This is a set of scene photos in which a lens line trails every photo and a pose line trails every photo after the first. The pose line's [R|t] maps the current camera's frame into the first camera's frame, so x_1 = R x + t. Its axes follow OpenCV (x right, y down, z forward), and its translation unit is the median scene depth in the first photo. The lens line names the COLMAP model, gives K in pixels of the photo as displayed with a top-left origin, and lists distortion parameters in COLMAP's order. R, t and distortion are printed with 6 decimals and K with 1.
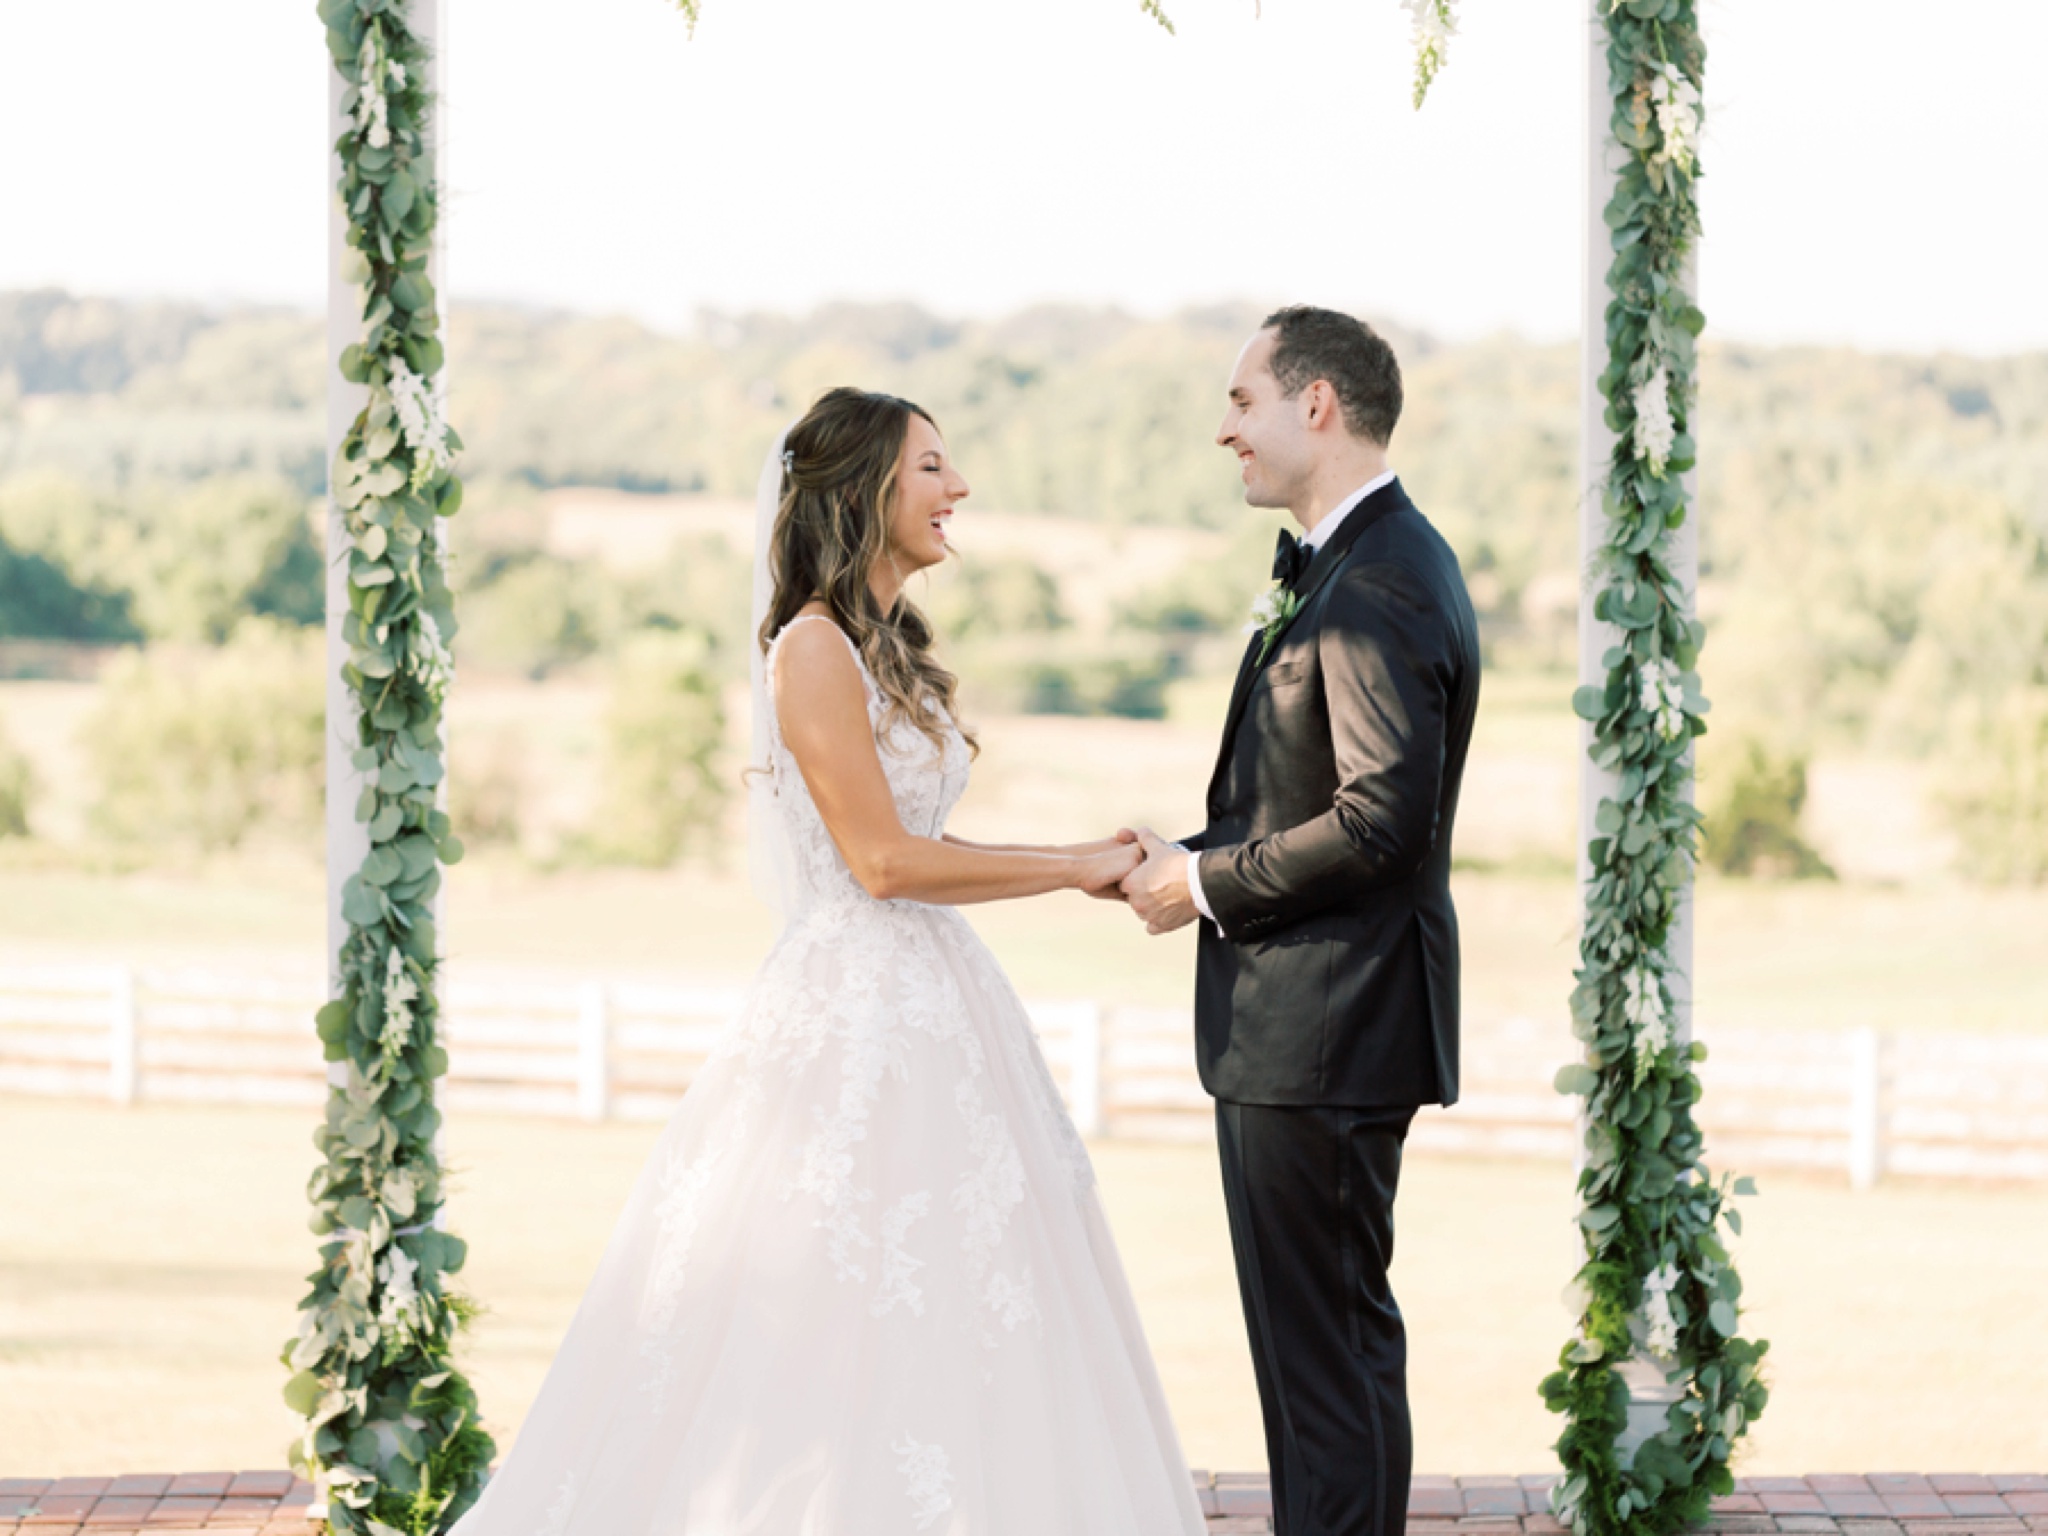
lens RADIAL K [[6513.6, 0, 1033.3], [0, 6513.6, 760.3], [0, 0, 1]] dist [0.081657, 0.000000]
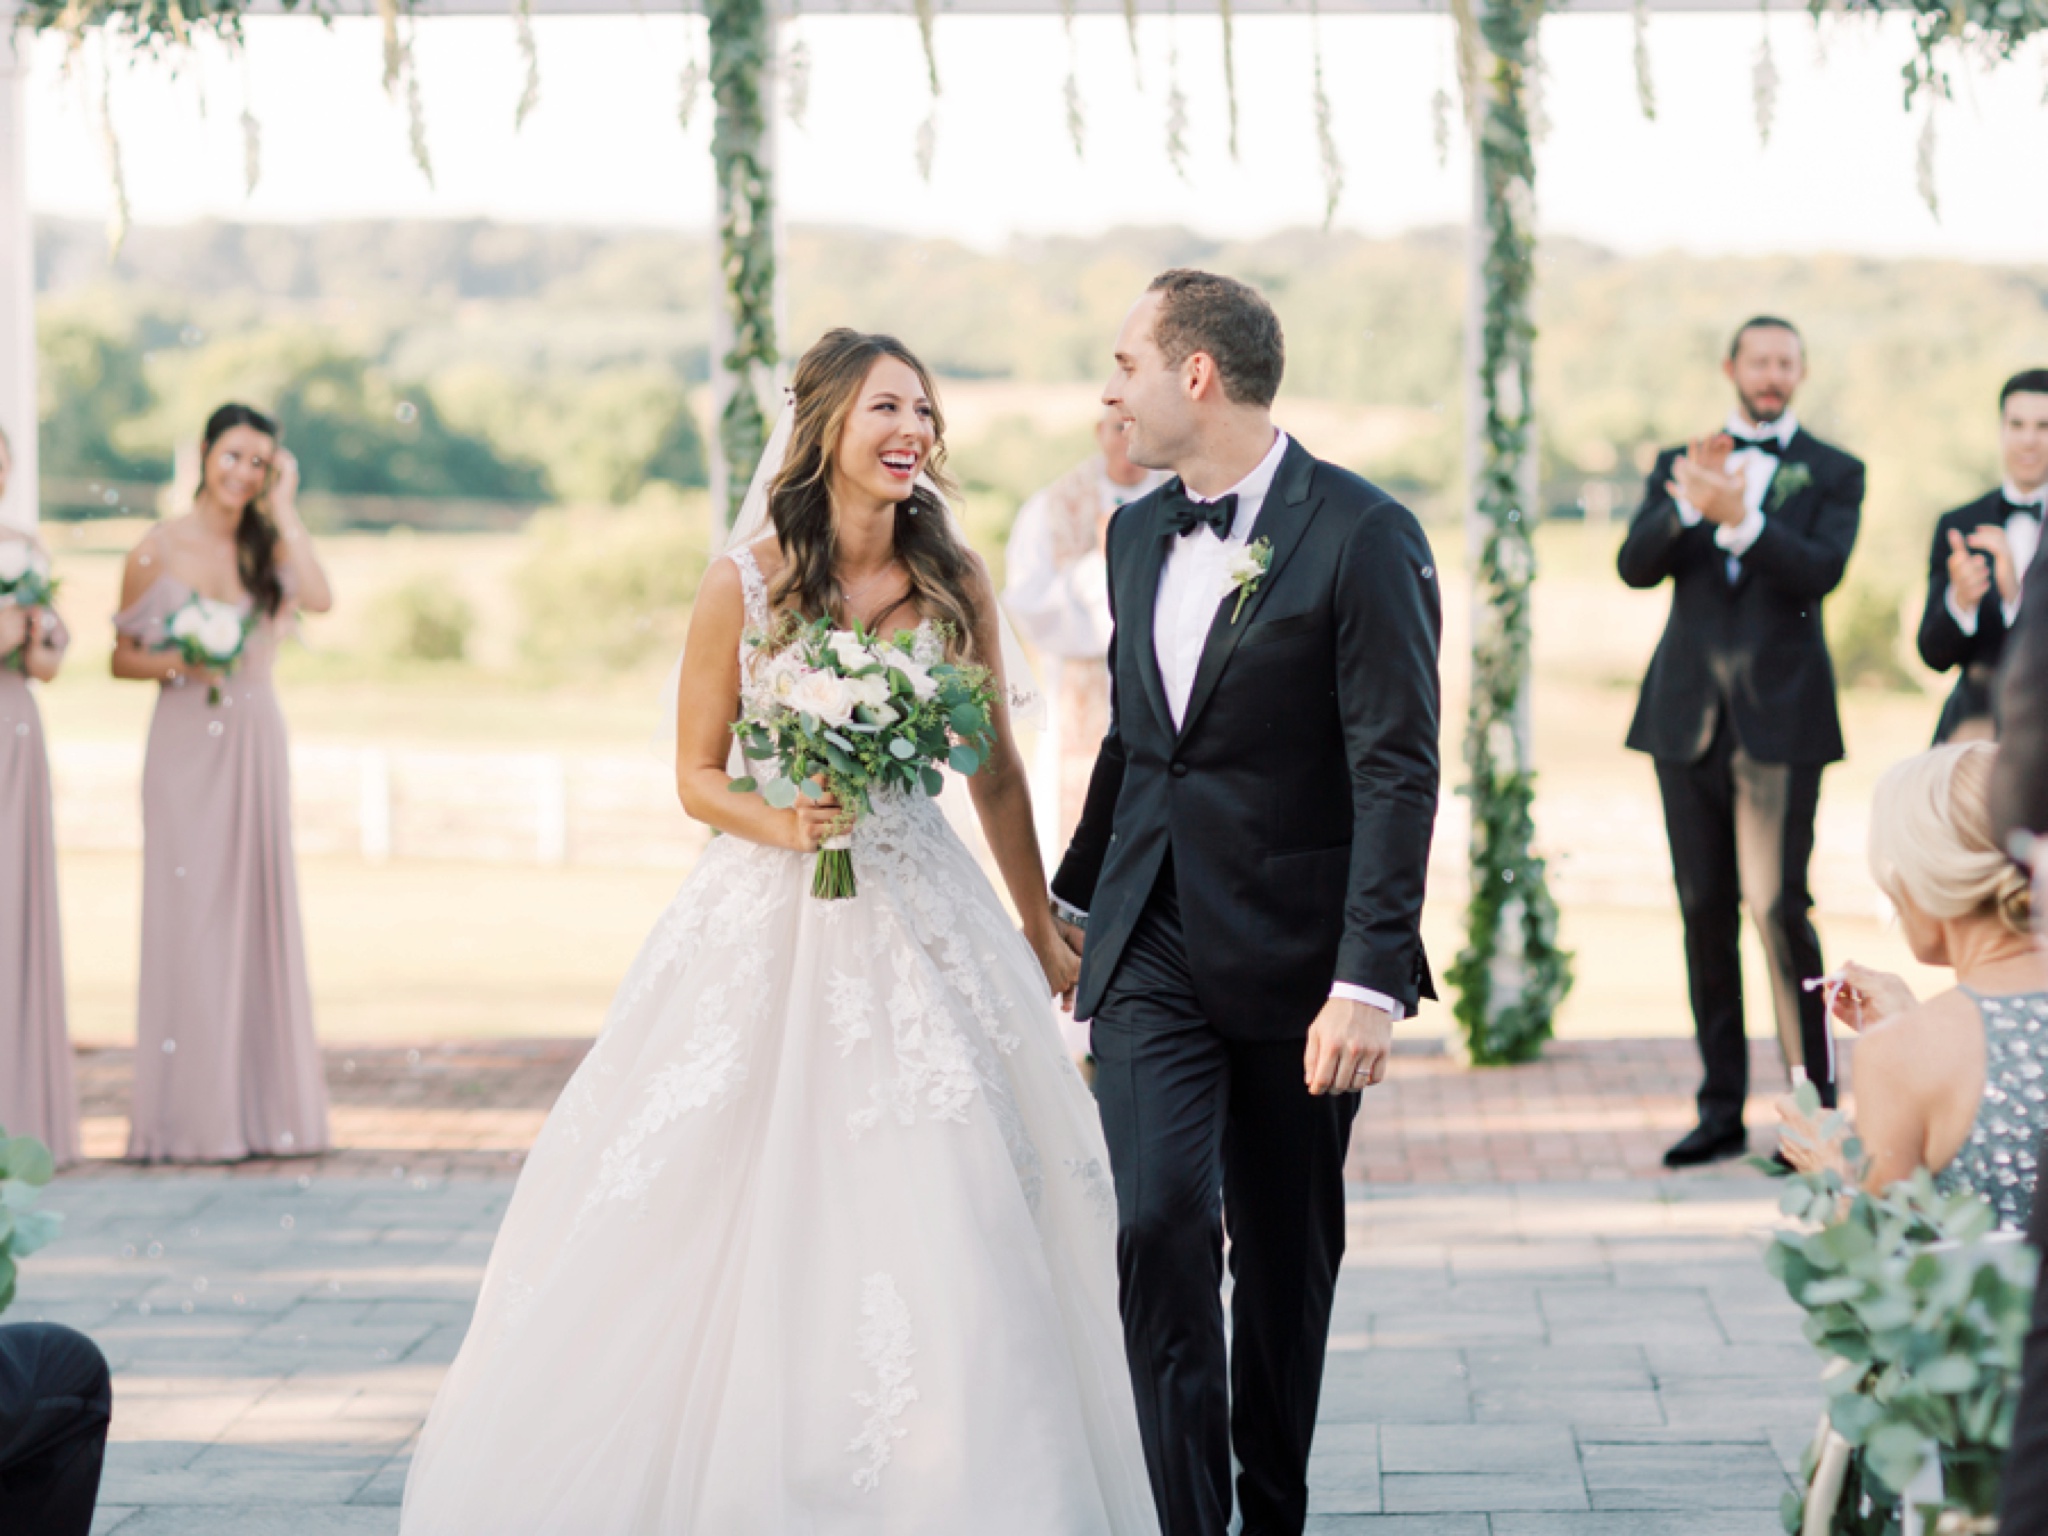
lens RADIAL K [[10308.5, 0, 1039.5], [0, 10308.5, 773.5], [0, 0, 1]] dist [0.571948, 0.000000]
pose [[0.997301, -0.000122, -0.073423, 0.168612], [0.001362, 0.999857, 0.016833, 0.000104], [0.073411, -0.016888, 0.997159, -1.626458]]
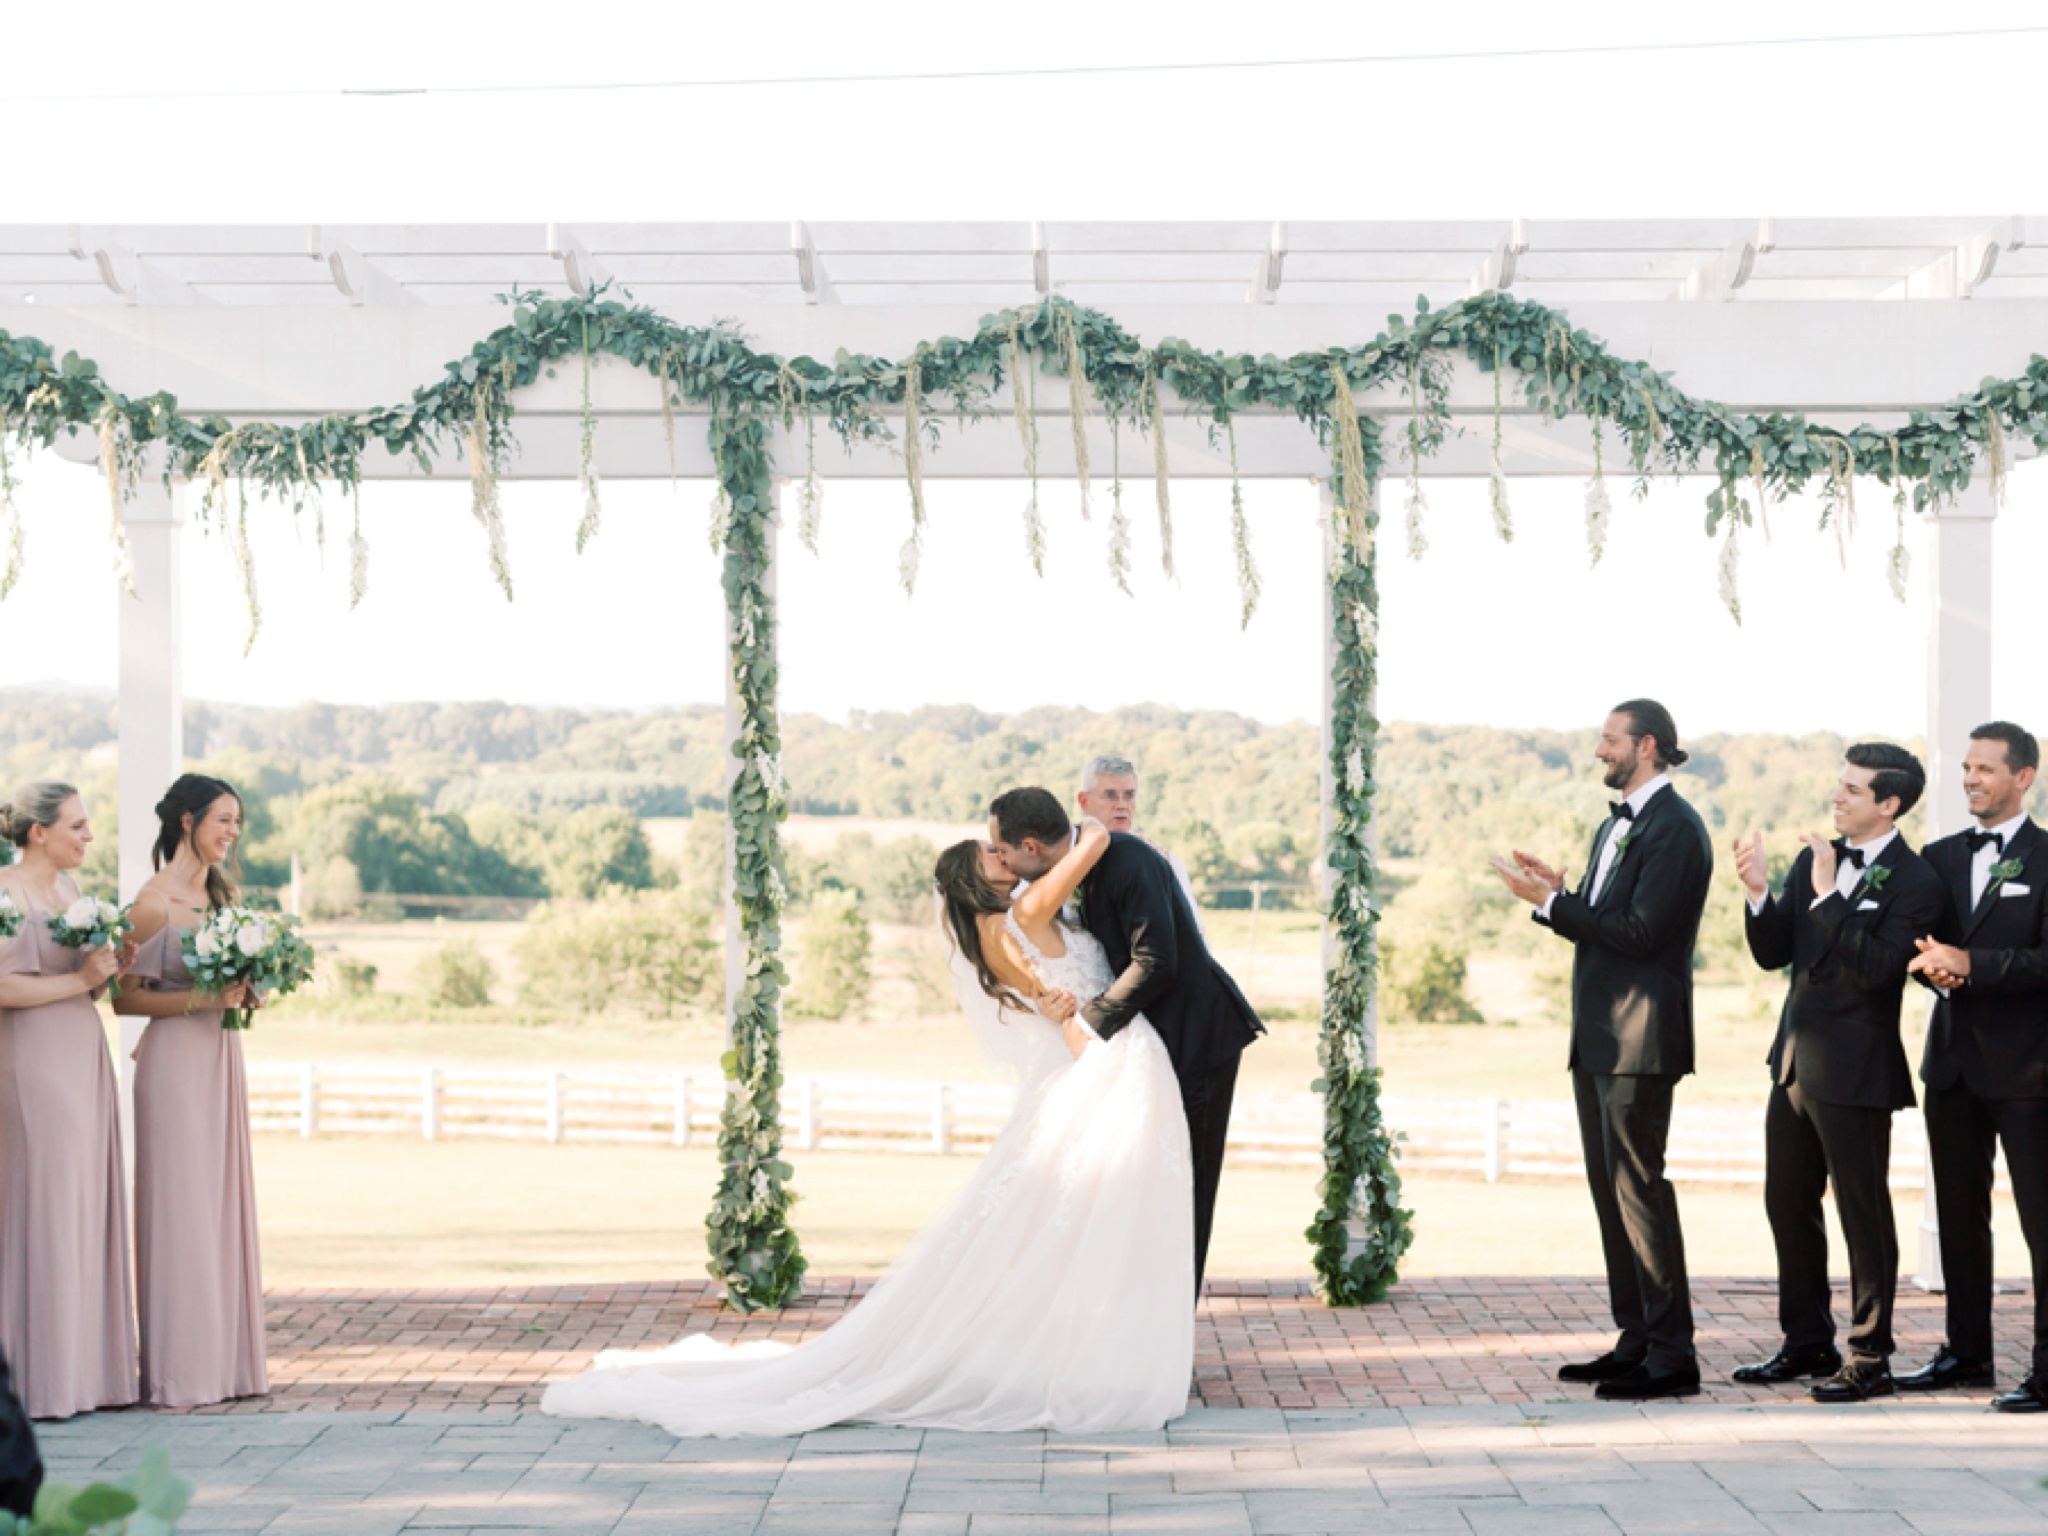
lens RADIAL K [[4573.8, 0, 992.1], [0, 4573.8, 825.0], [0, 0, 1]] dist [0.153816, 0.000000]
pose [[0.999982, -0.005924, -0.000276, -0.021727], [0.005908, 0.999200, -0.039558, 0.022698], [0.000510, 0.039555, 0.999217, -0.476222]]
